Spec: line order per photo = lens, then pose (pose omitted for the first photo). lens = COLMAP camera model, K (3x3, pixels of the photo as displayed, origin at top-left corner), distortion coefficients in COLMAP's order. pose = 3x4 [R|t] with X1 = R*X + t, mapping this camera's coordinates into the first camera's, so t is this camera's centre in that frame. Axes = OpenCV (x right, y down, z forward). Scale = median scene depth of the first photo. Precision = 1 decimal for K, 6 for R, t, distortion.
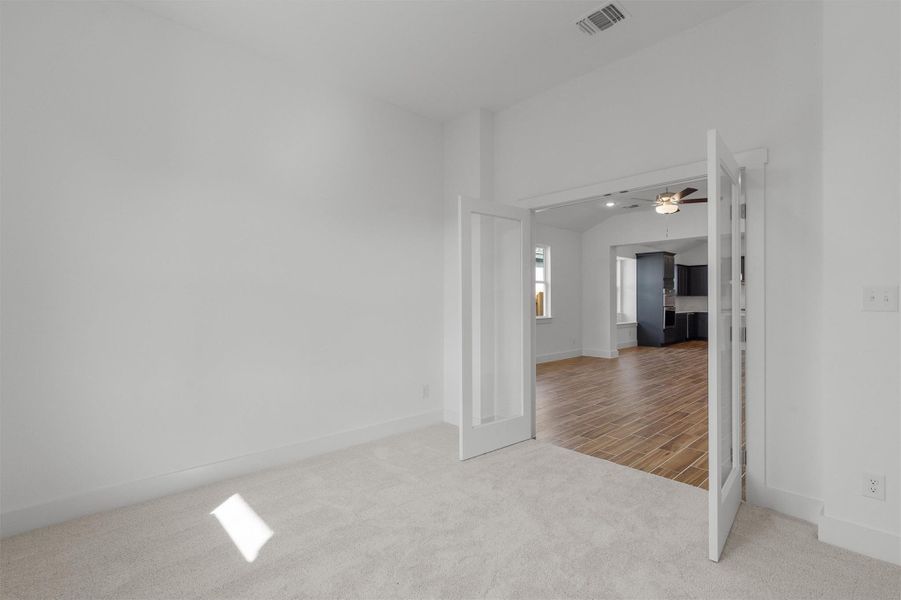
lens RADIAL K [[408.4, 0, 441.4], [0, 408.4, 297.3], [0, 0, 1]] dist [-0.008793, -0.000146]
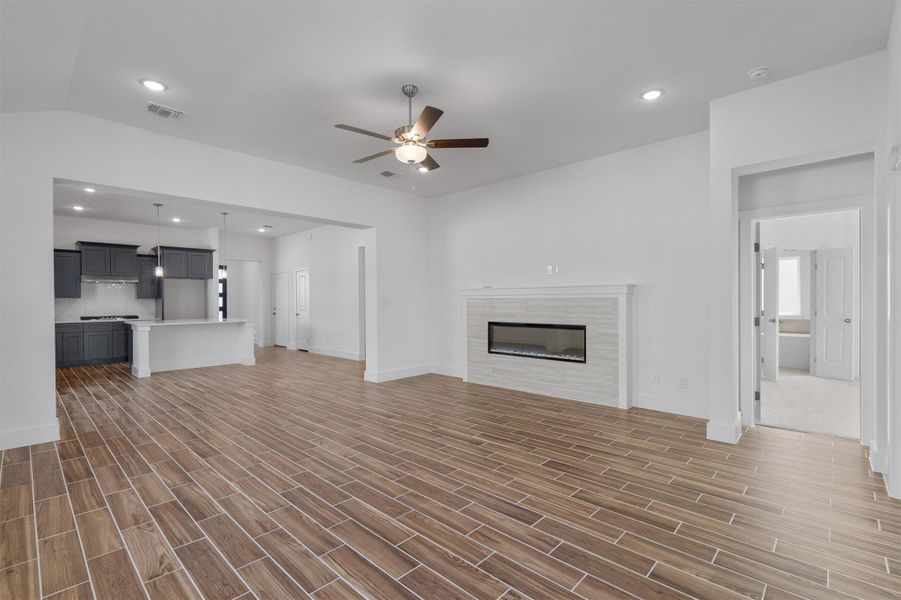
lens RADIAL K [[408.4, 0, 443.0], [0, 408.4, 304.6], [0, 0, 1]] dist [-0.008793, -0.000146]
pose [[-0.071110, -0.004697, 0.997457, -0.034681], [-0.001273, 0.999989, 0.004618, 0.003657], [-0.997468, -0.000942, -0.071115, 0.509078]]
